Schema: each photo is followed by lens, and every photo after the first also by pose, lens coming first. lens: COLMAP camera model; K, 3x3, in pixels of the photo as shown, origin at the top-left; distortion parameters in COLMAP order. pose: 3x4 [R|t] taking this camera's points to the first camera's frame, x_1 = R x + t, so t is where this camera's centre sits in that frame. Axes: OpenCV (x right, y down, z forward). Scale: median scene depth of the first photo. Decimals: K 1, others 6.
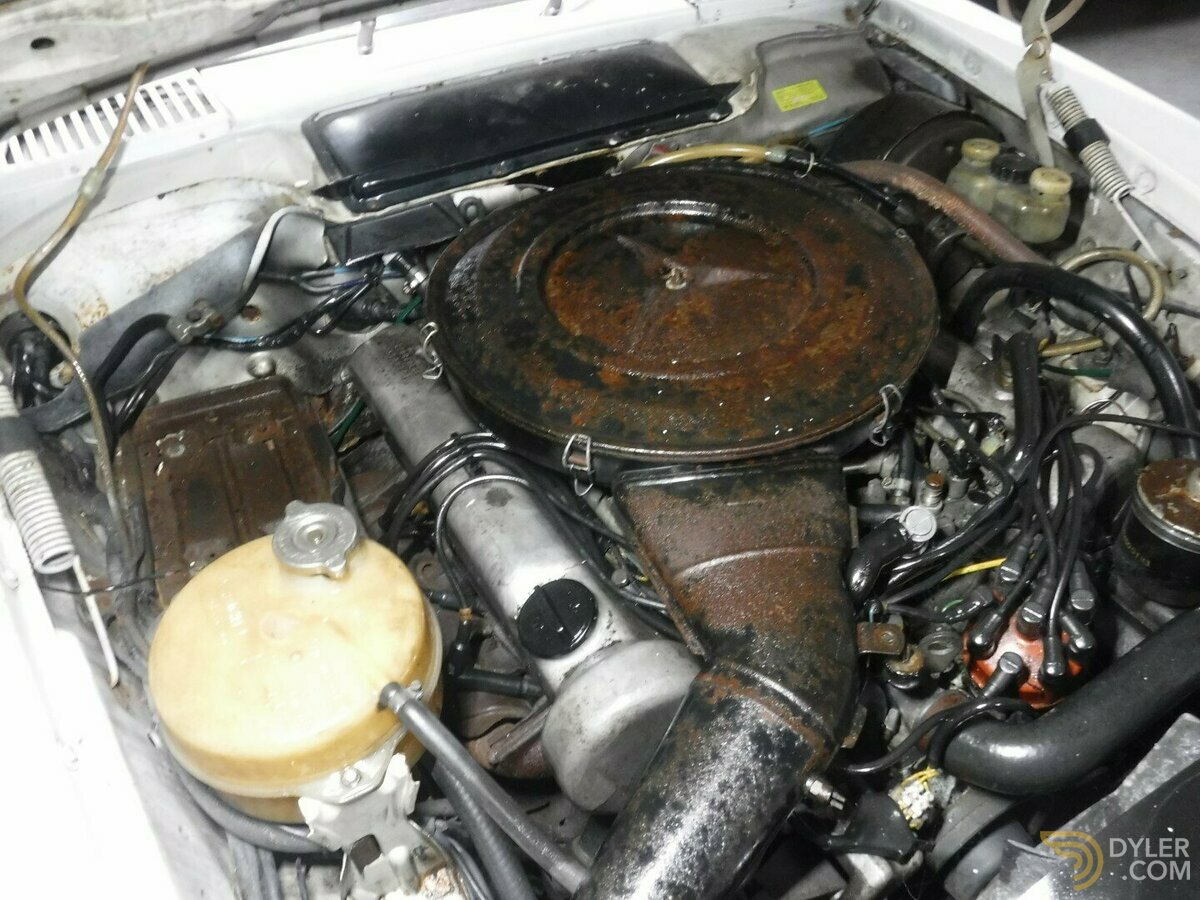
lens RADIAL K [[967.8, 0, 600.0], [0, 967.8, 450.0], [0, 0, 1]] dist [-0.084151, 0.039609]
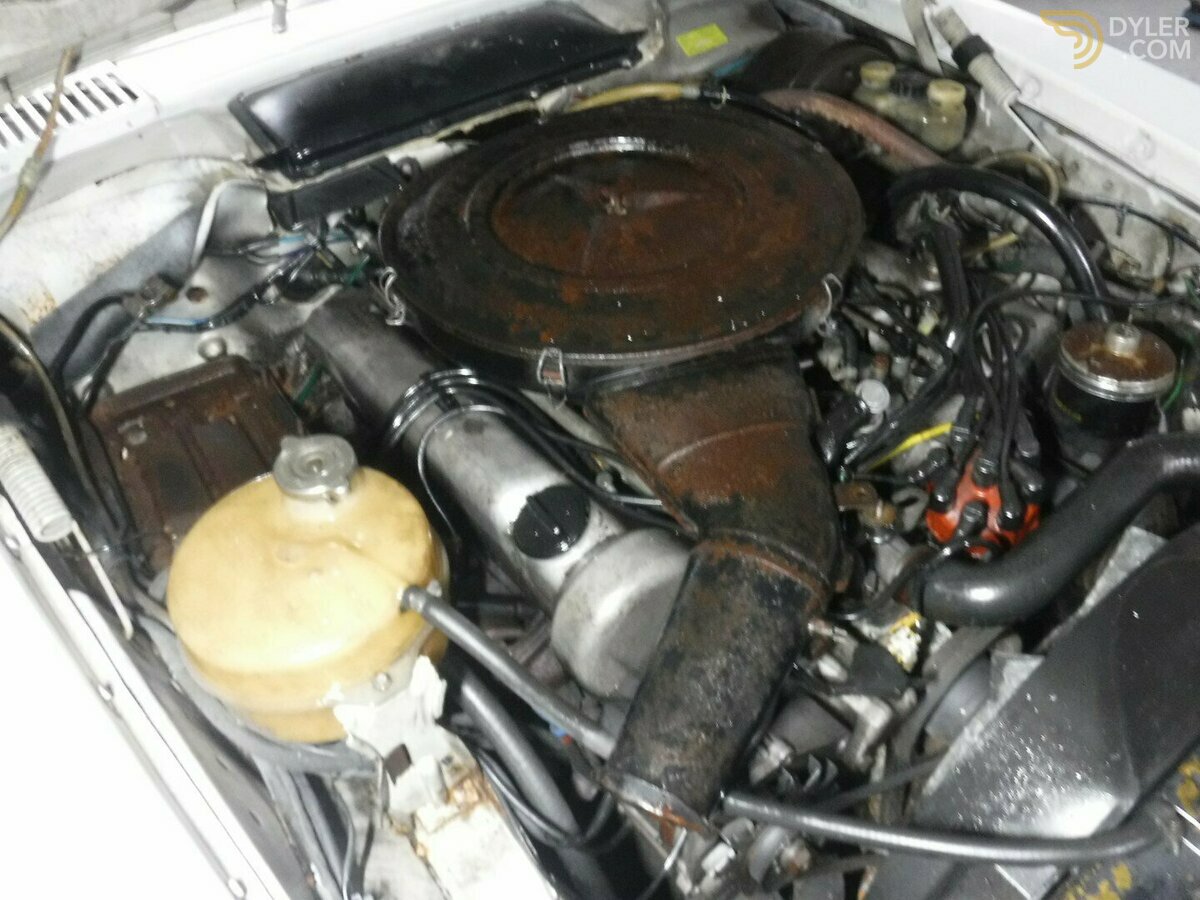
lens RADIAL K [[968.1, 0, 596.0], [0, 968.1, 448.0], [0, 0, 1]] dist [-0.081446, 0.032308]
pose [[0.990143, -0.116889, 0.077156, -0.054903], [0.116932, 0.993132, 0.003971, 0.077075], [-0.077090, 0.005091, 0.997011, -0.044978]]
